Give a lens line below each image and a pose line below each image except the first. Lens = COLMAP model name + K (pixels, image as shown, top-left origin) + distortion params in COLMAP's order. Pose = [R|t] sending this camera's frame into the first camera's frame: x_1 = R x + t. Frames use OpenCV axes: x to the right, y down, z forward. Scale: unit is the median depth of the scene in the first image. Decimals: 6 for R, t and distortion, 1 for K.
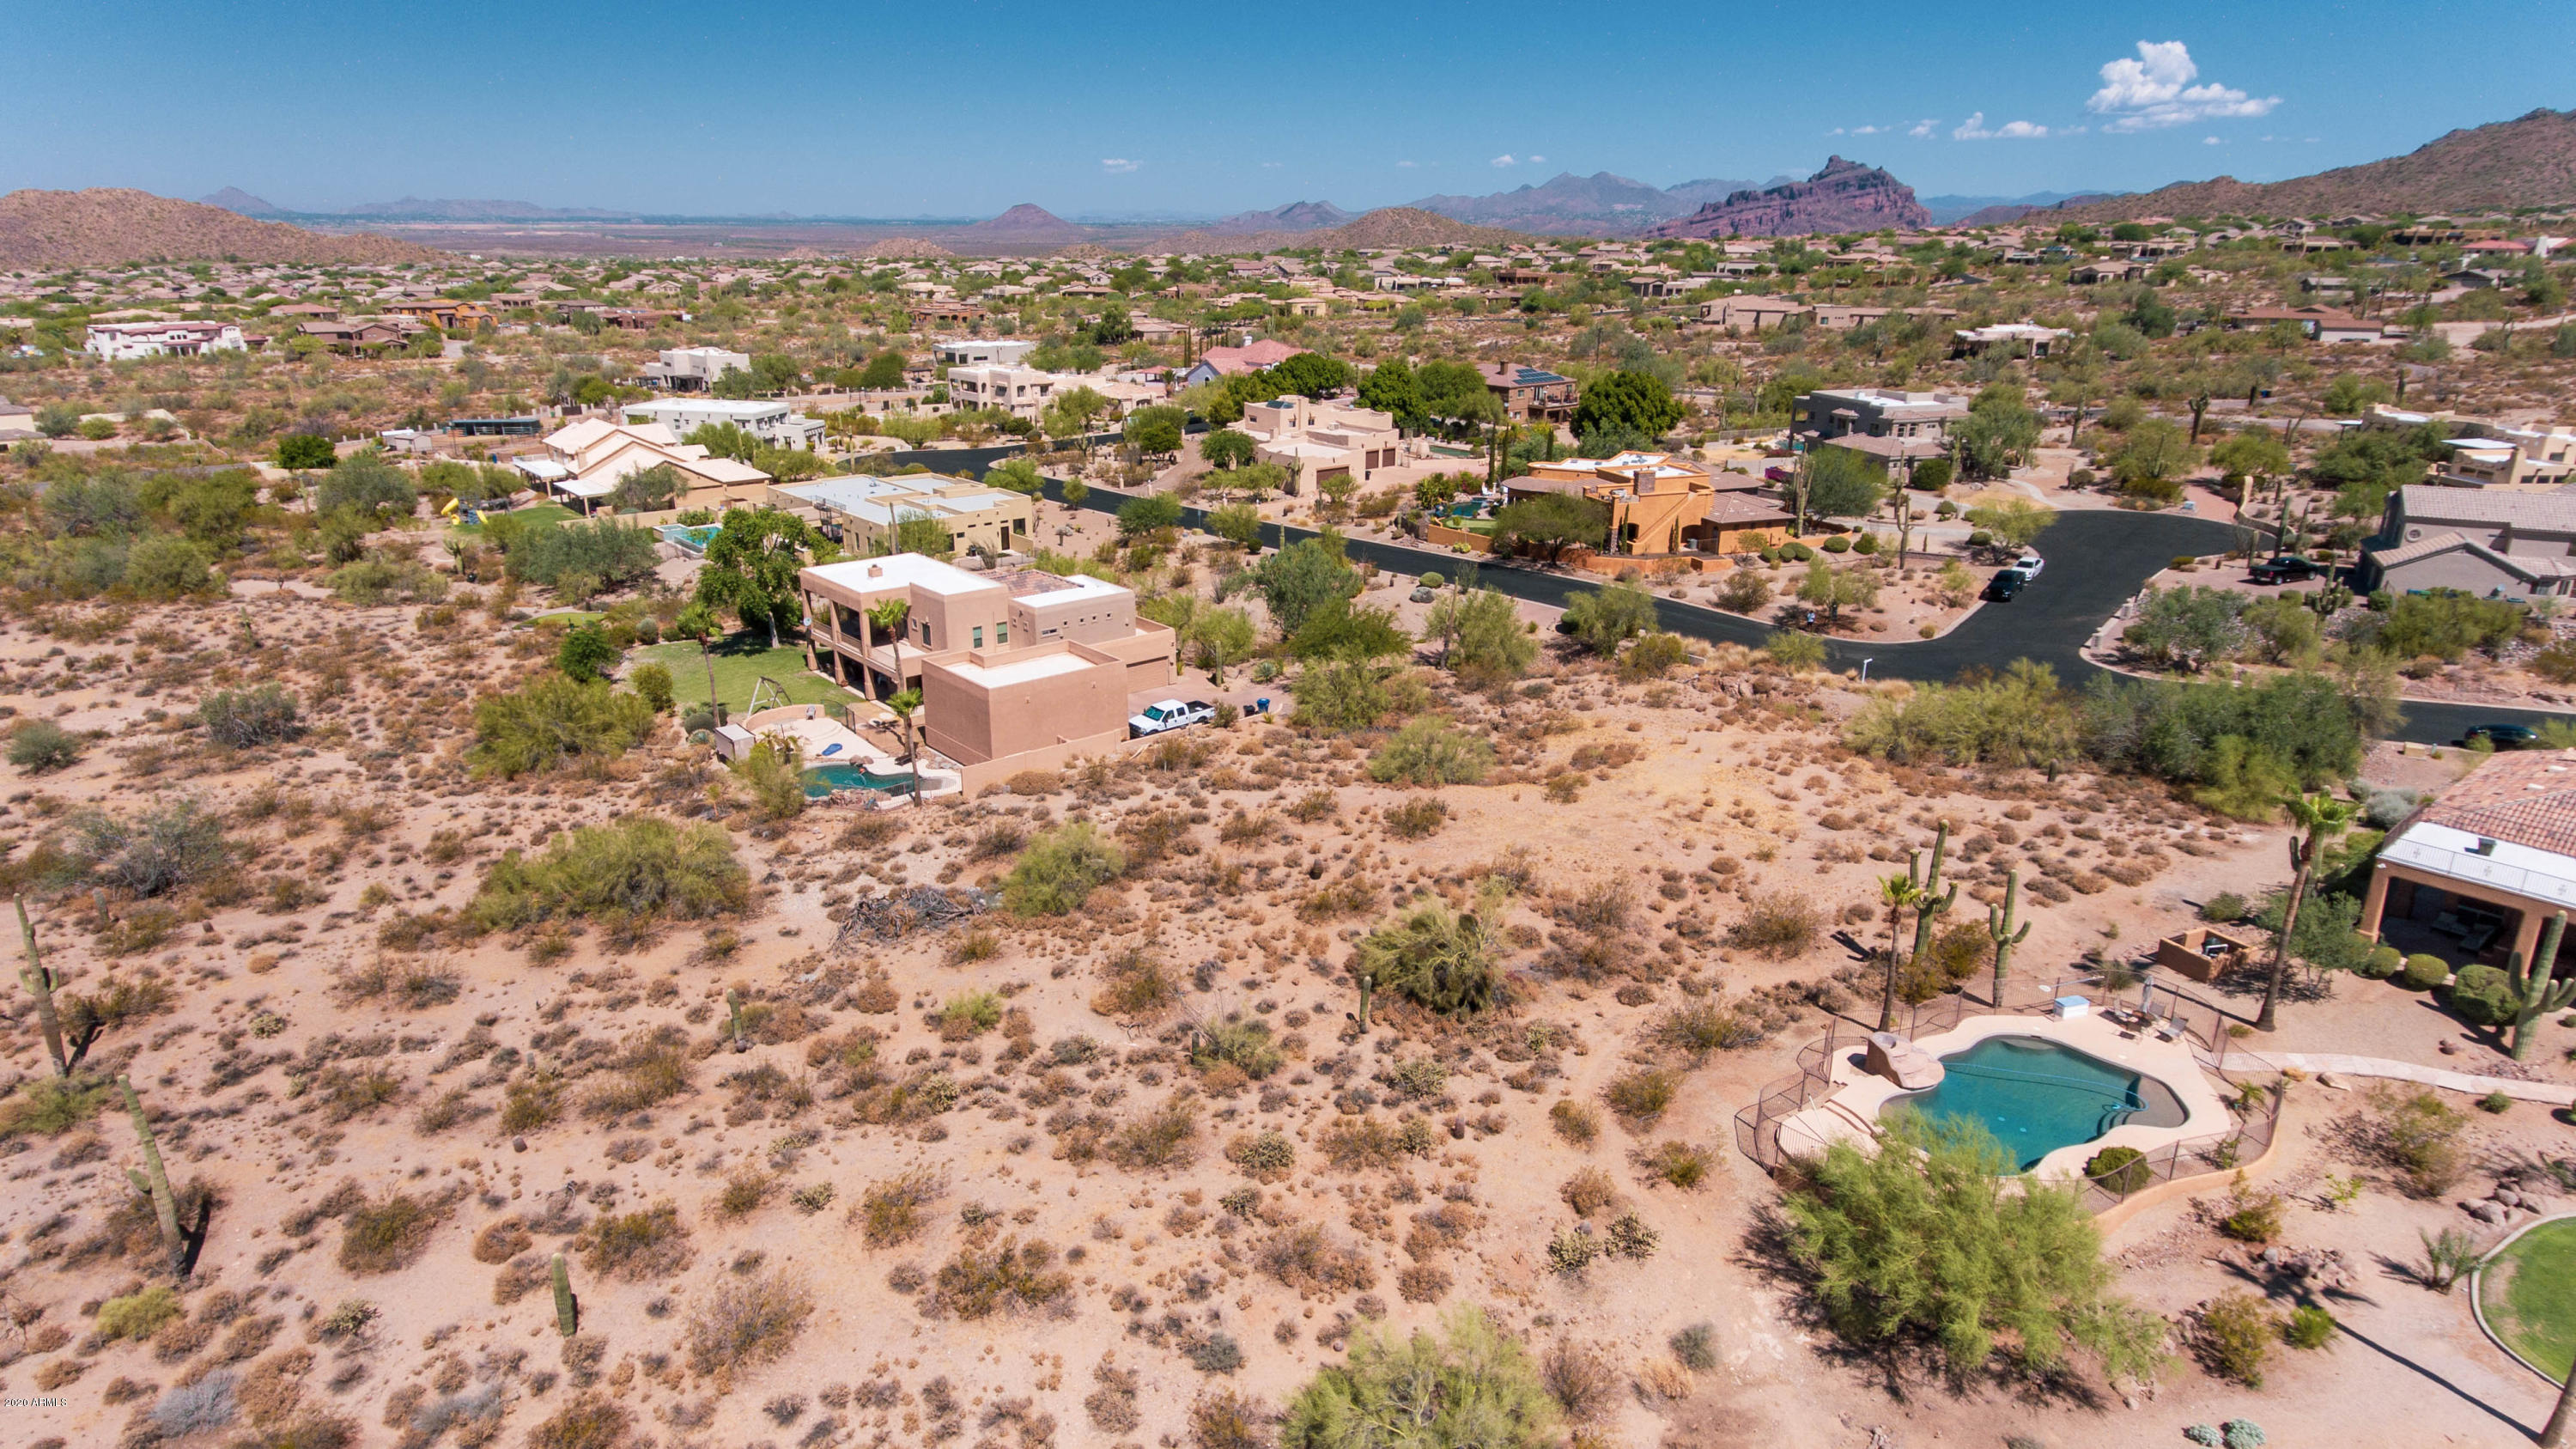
lens RADIAL K [[1518.1, 0, 1285.7], [0, 1518.1, 715.8], [0, 0, 1]] dist [0.015524, 0.005679]
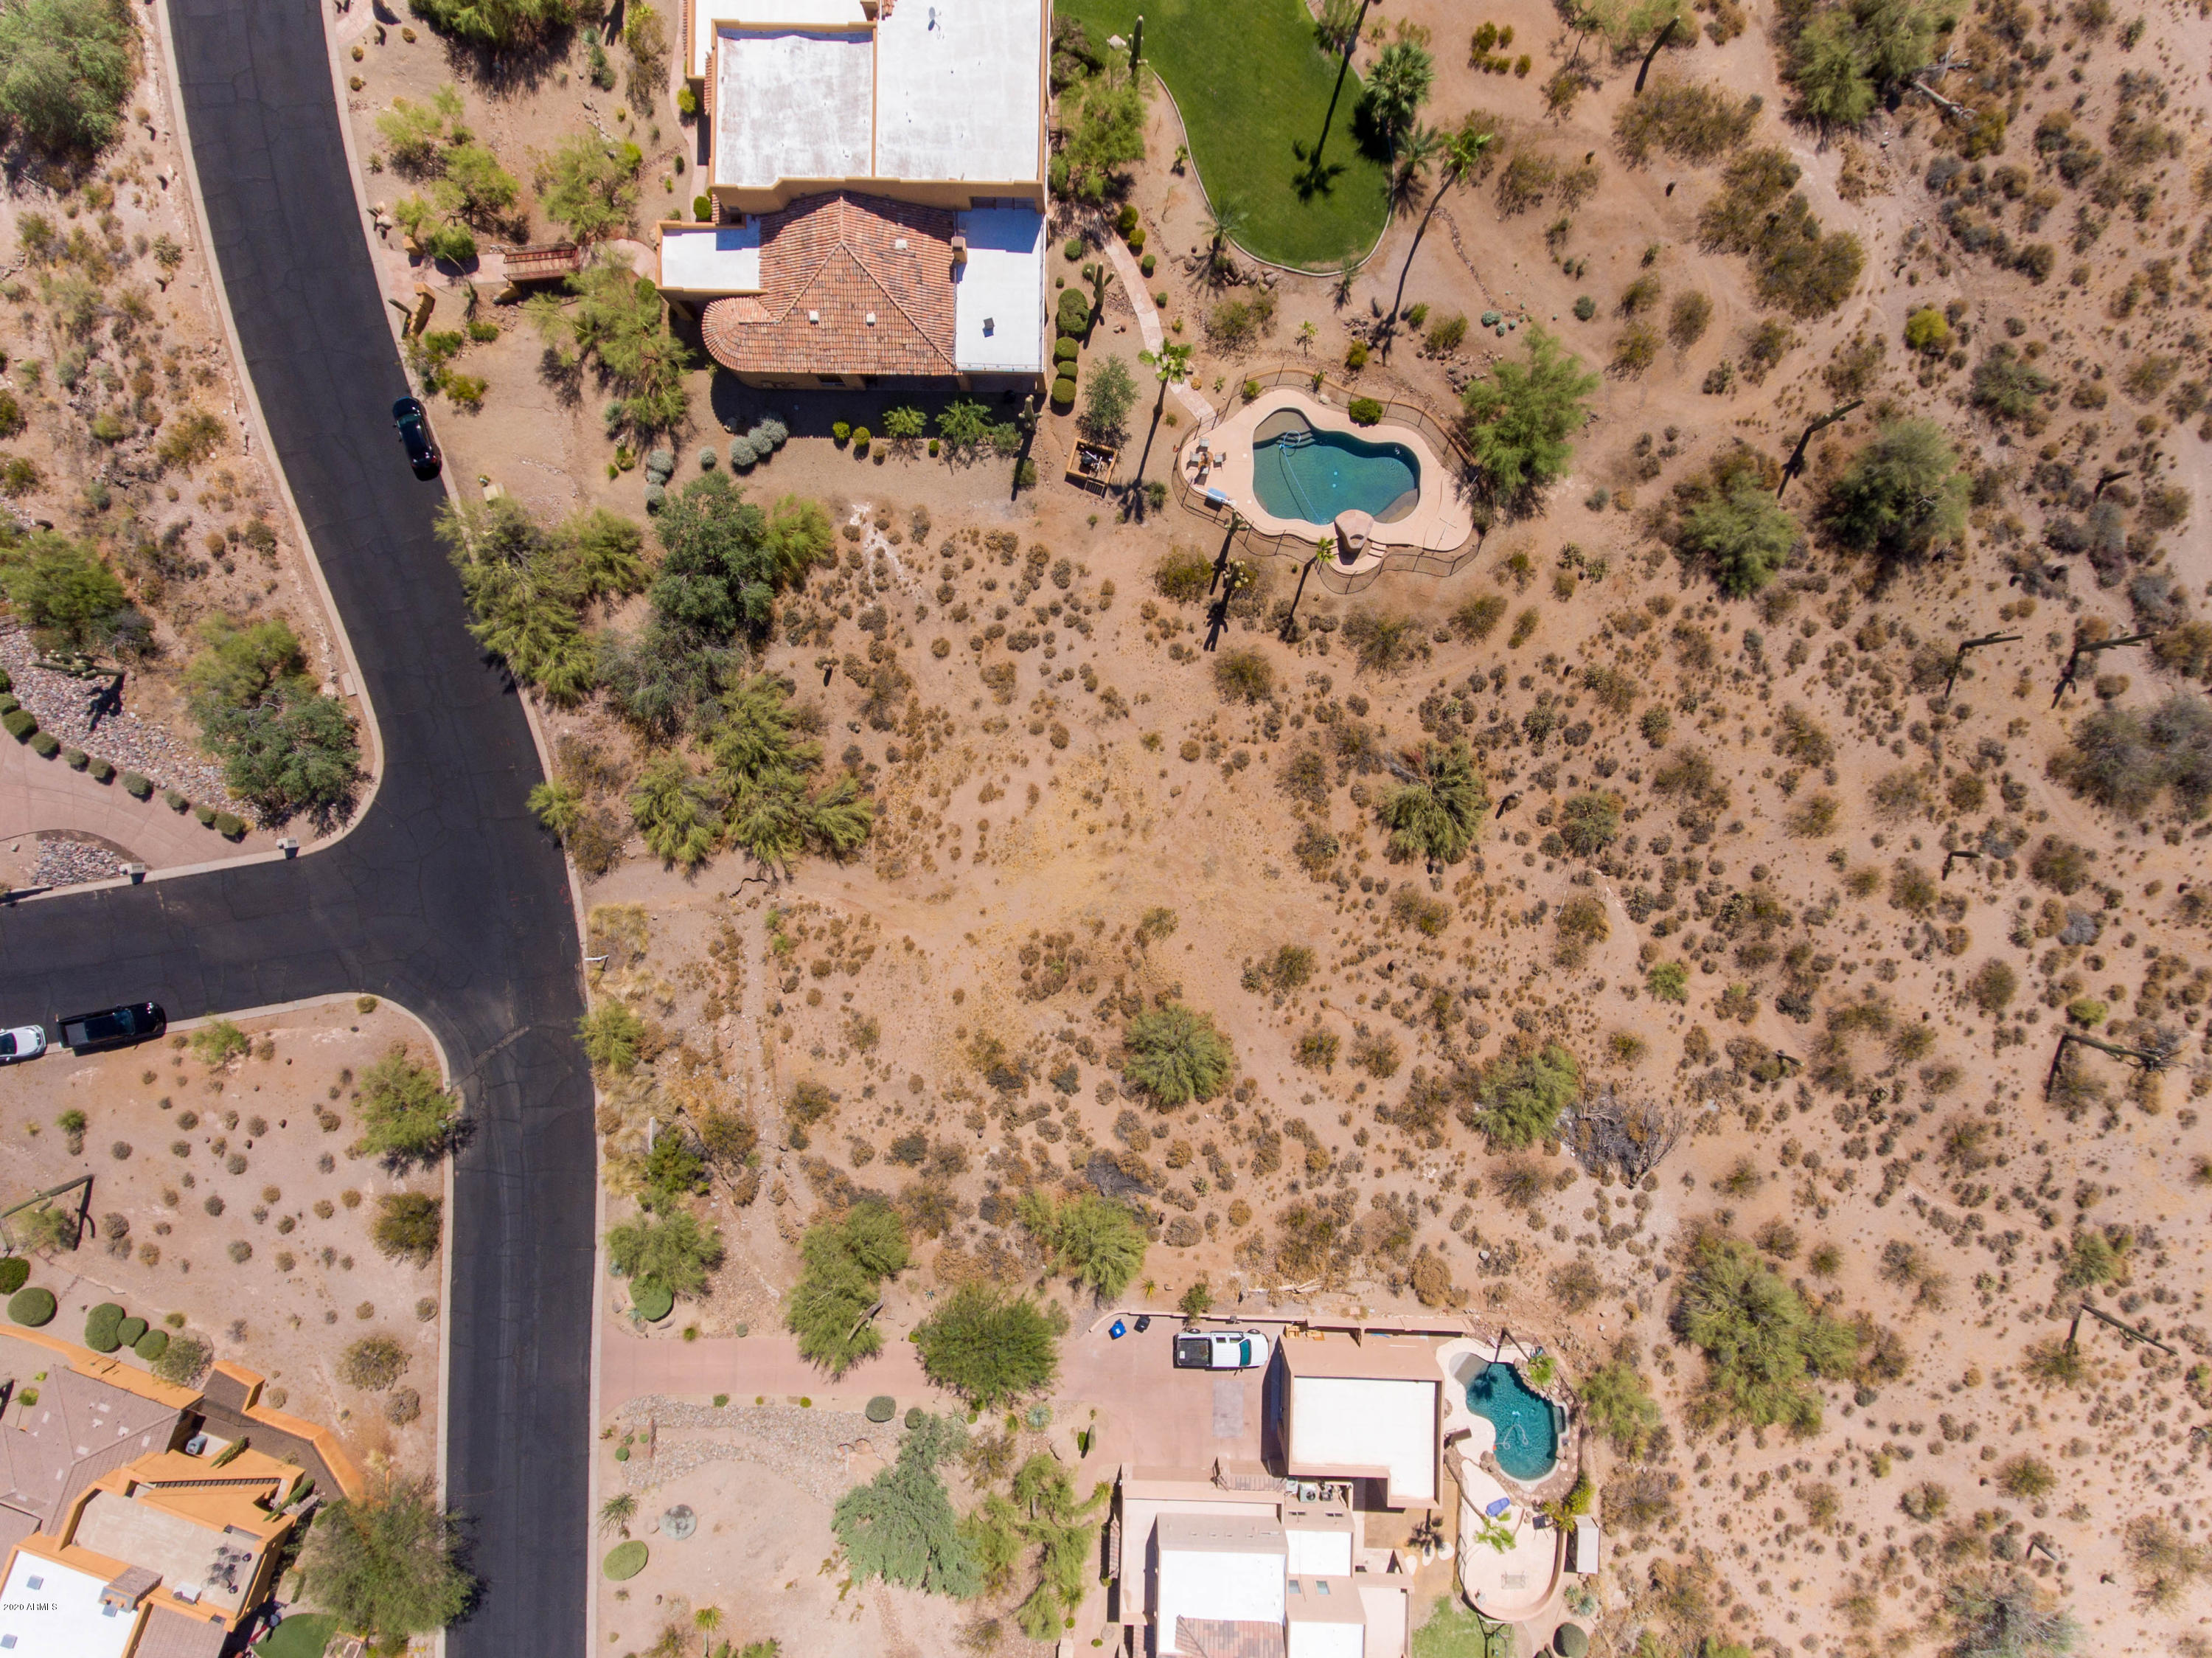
lens RADIAL K [[1304.2, 0, 1122.3], [0, 1304.2, 825.6], [0, 0, 1]] dist [0.024756, -0.003436]
pose [[-0.744566, -0.667430, -0.012568, 0.226103], [0.212653, -0.254992, 0.943270, -0.772484], [-0.632772, 0.699654, 0.331790, 0.516732]]
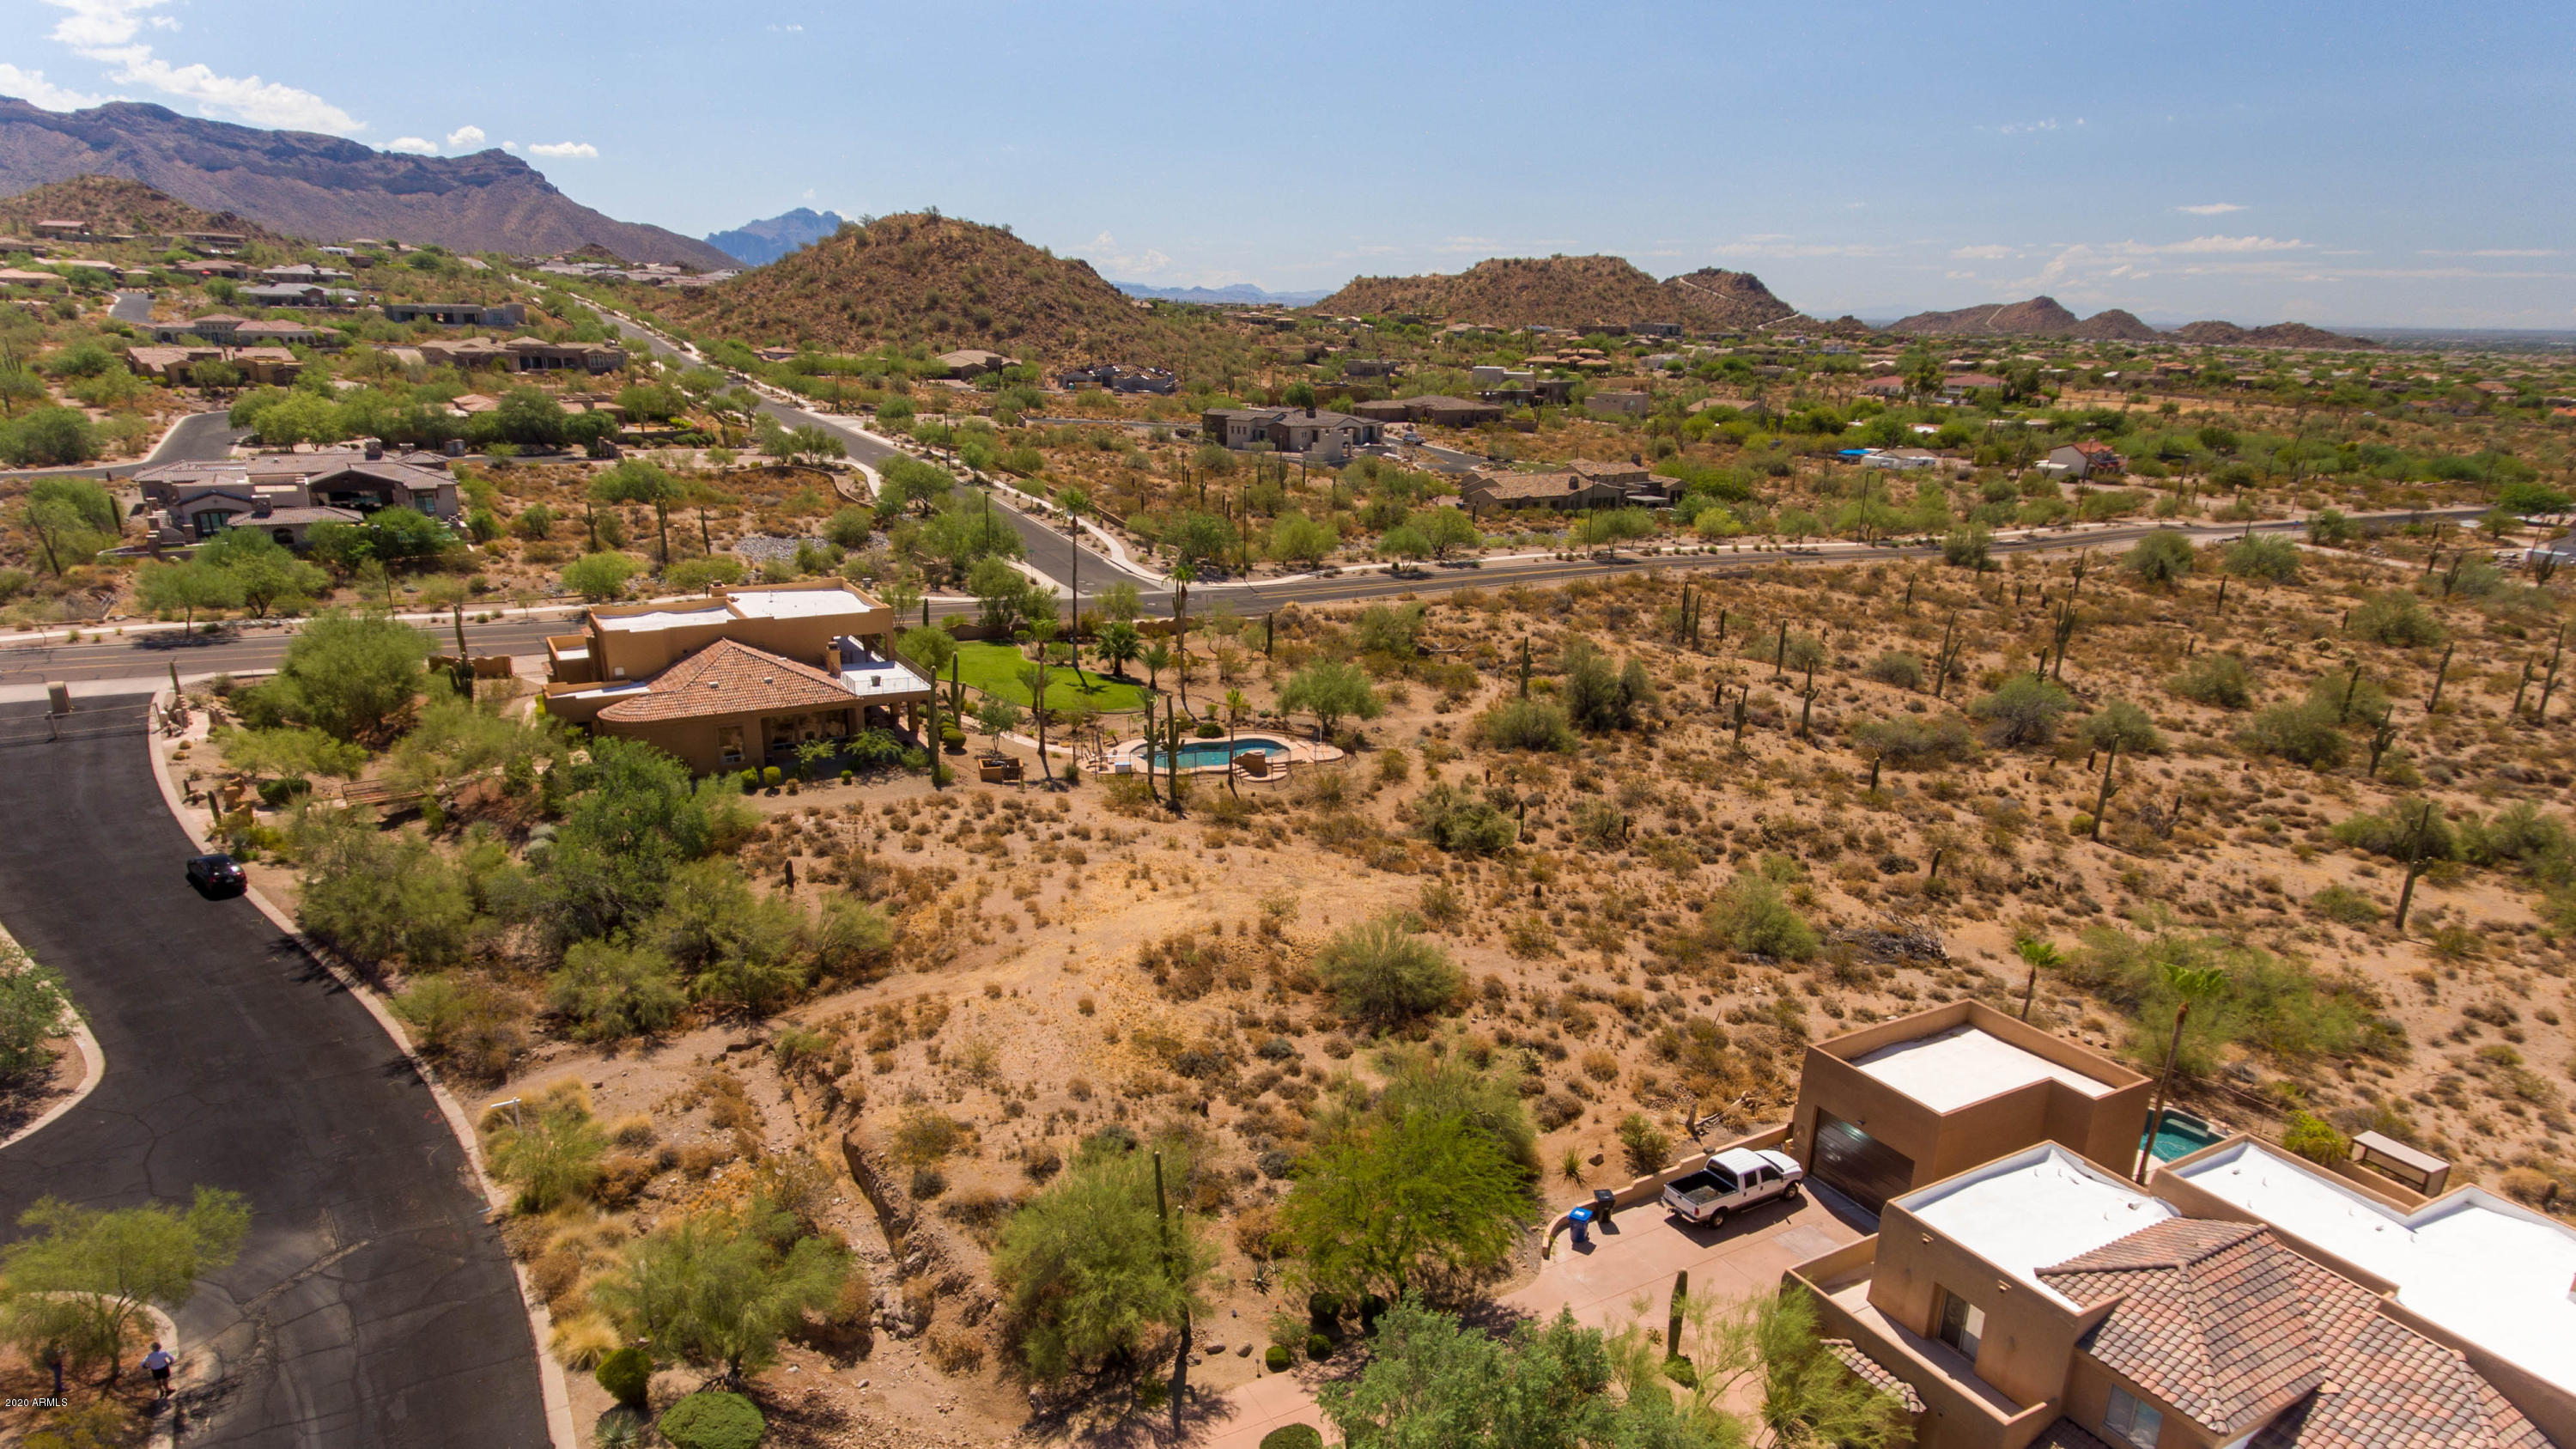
lens RADIAL K [[1518.1, 0, 1302.2], [0, 1518.1, 851.7], [0, 0, 1]] dist [0.015524, 0.005679]
pose [[-0.981815, -0.086808, 0.168833, 0.003342], [0.036132, 0.787630, 0.615088, -0.493761], [-0.186372, 0.610003, -0.770170, 1.454794]]
